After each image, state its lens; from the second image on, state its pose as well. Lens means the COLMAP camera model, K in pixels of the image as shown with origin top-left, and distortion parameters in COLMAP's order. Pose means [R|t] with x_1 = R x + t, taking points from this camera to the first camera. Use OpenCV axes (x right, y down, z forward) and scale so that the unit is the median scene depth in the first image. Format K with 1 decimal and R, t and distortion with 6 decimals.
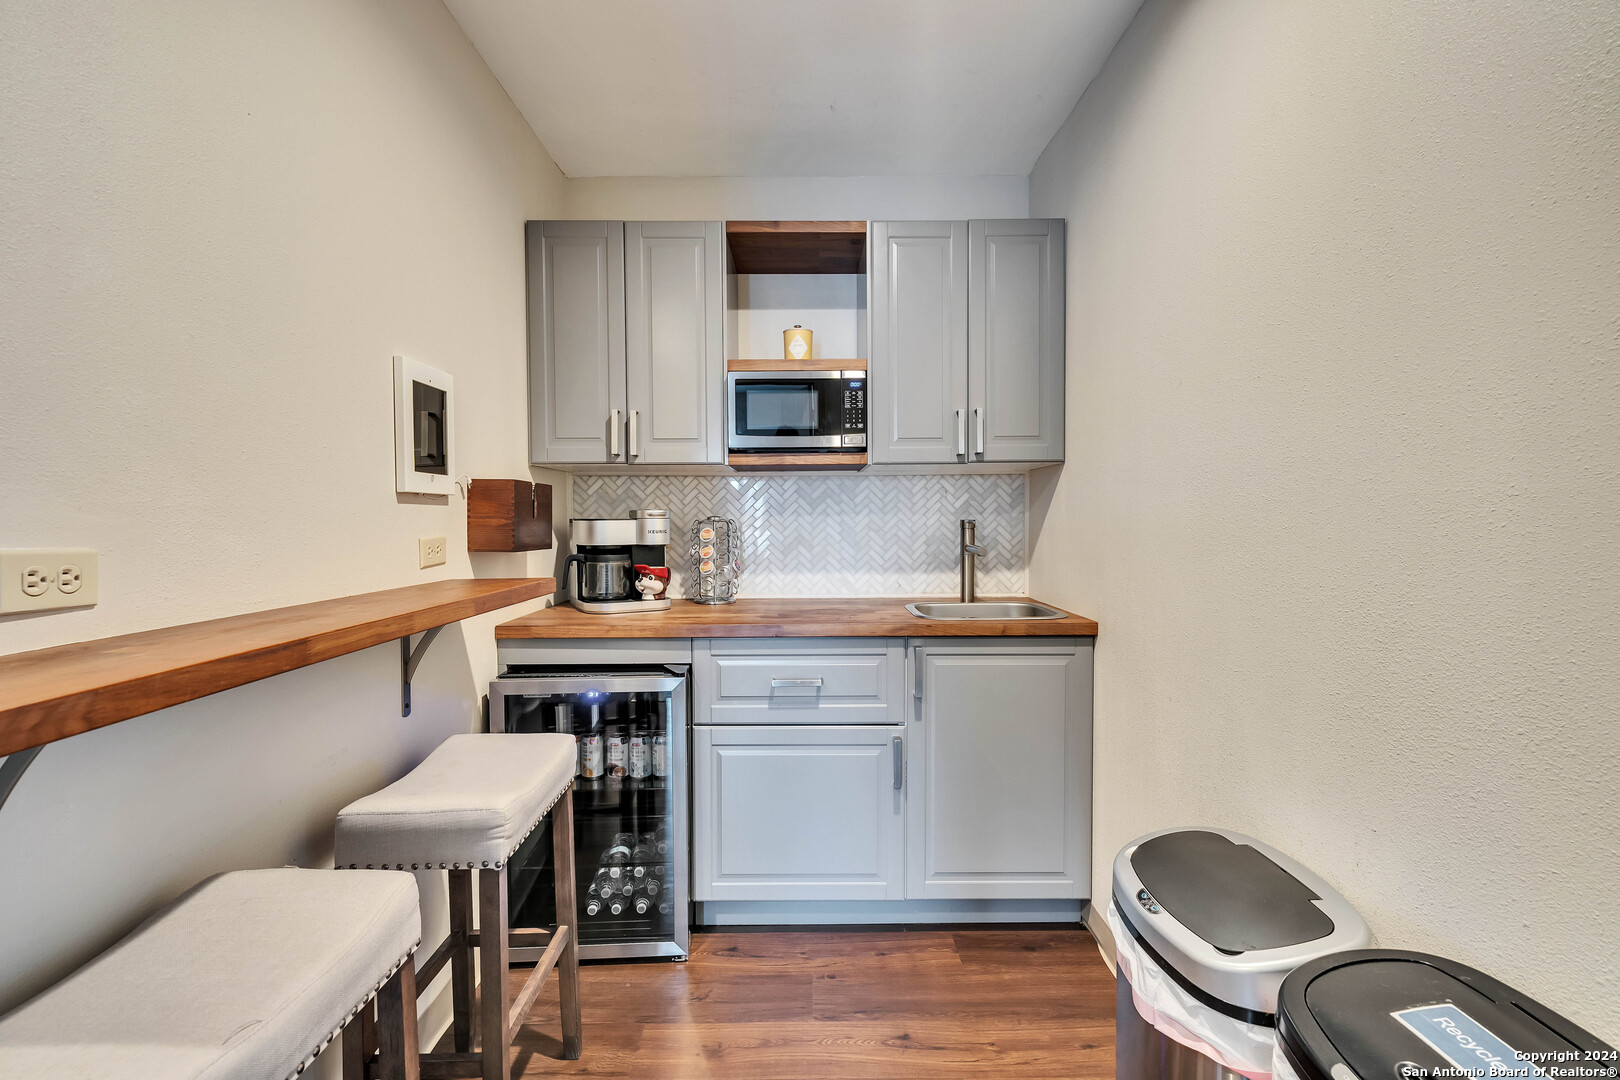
lens RADIAL K [[702.7, 0, 806.8], [0, 702.7, 536.0], [0, 0, 1]] dist [0.000741, -0.000062]
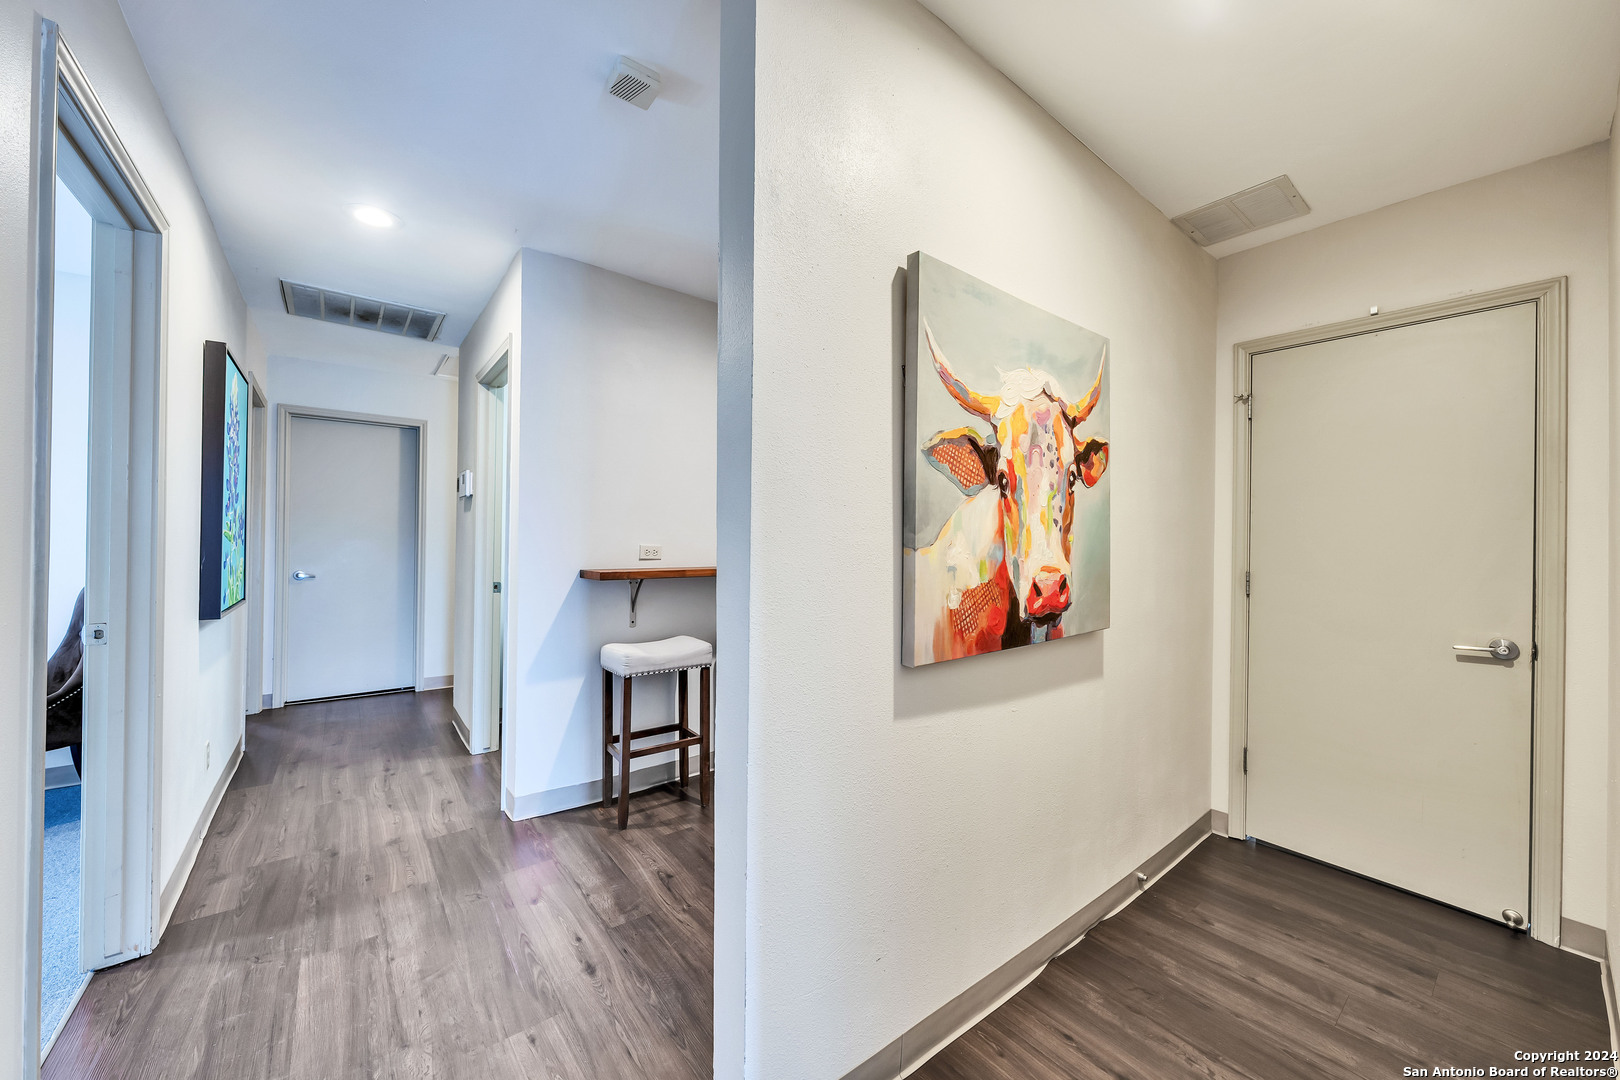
lens RADIAL K [[552.4, 0, 810.0], [0, 552.4, 540.0], [0, 0, 1]] dist [-0.001378, -0.000115]
pose [[0.642056, 0.010807, -0.766582, 0.718459], [-0.033257, 0.999352, -0.013766, 0.000691], [0.765936, 0.034333, 0.641999, -0.144066]]
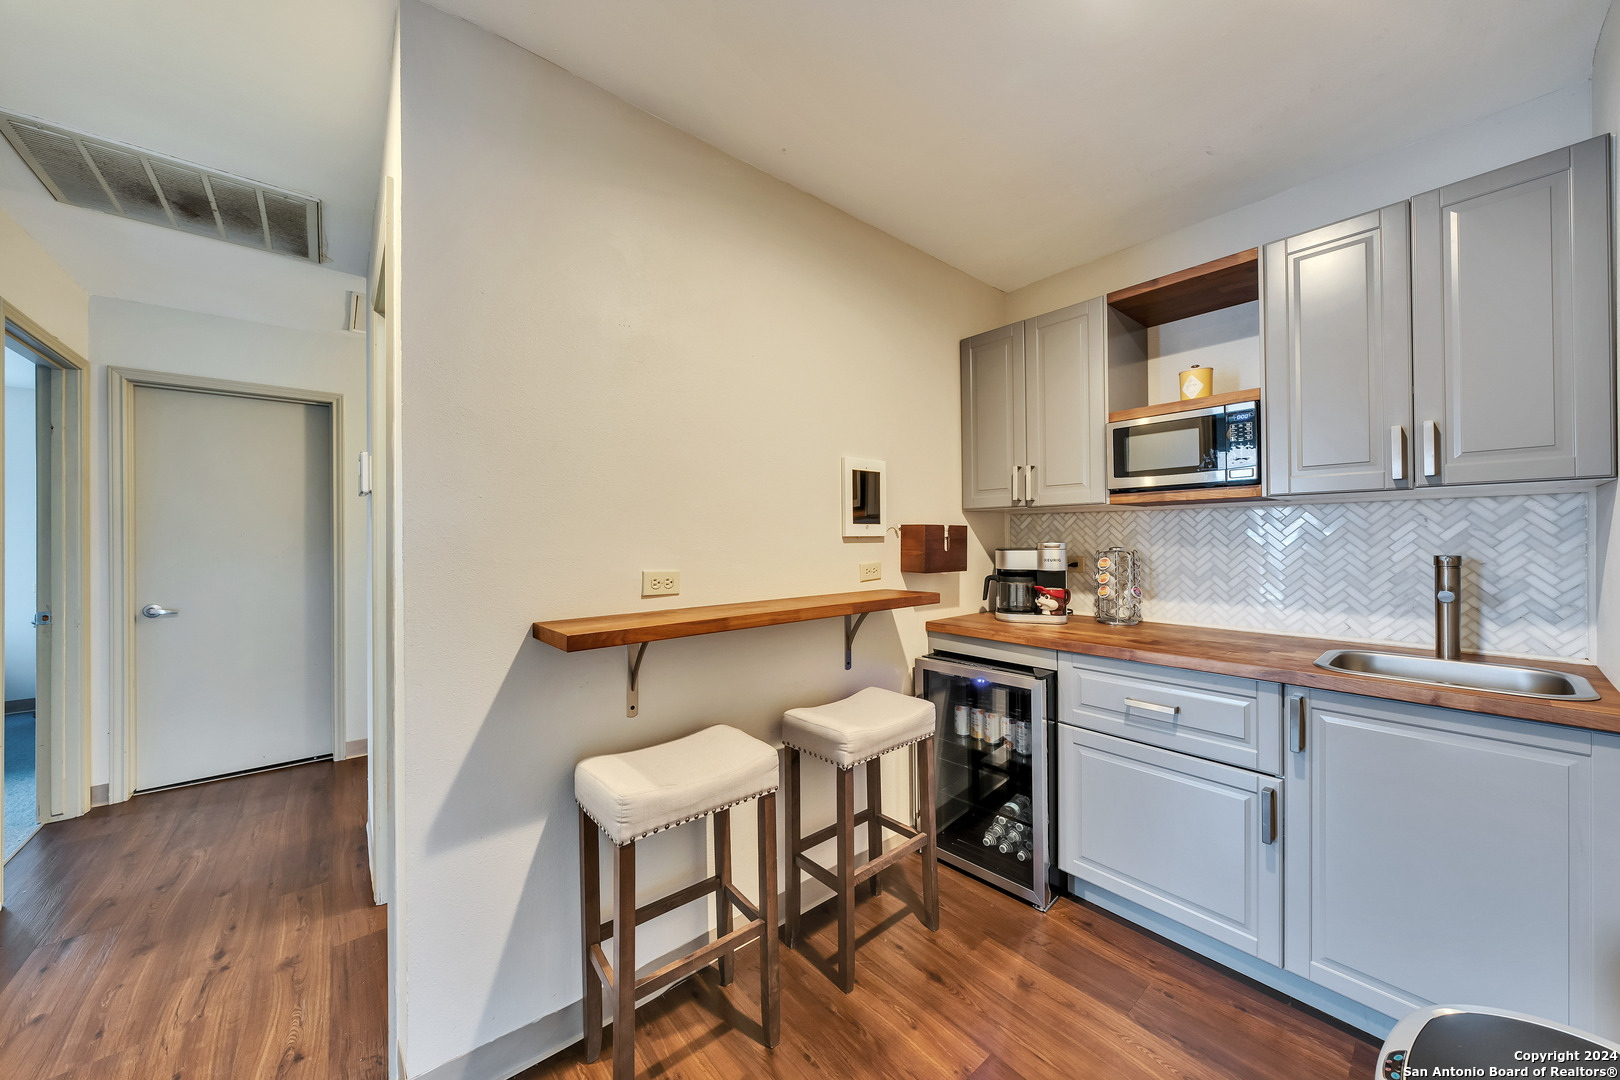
lens RADIAL K [[552.4, 0, 810.0], [0, 552.4, 540.0], [0, 0, 1]] dist [-0.001378, -0.000115]
pose [[0.656162, 0.001625, -0.754618, 0.242364], [-0.014982, 0.999829, -0.010875, -0.024964], [0.754471, 0.018442, 0.656074, 0.040097]]
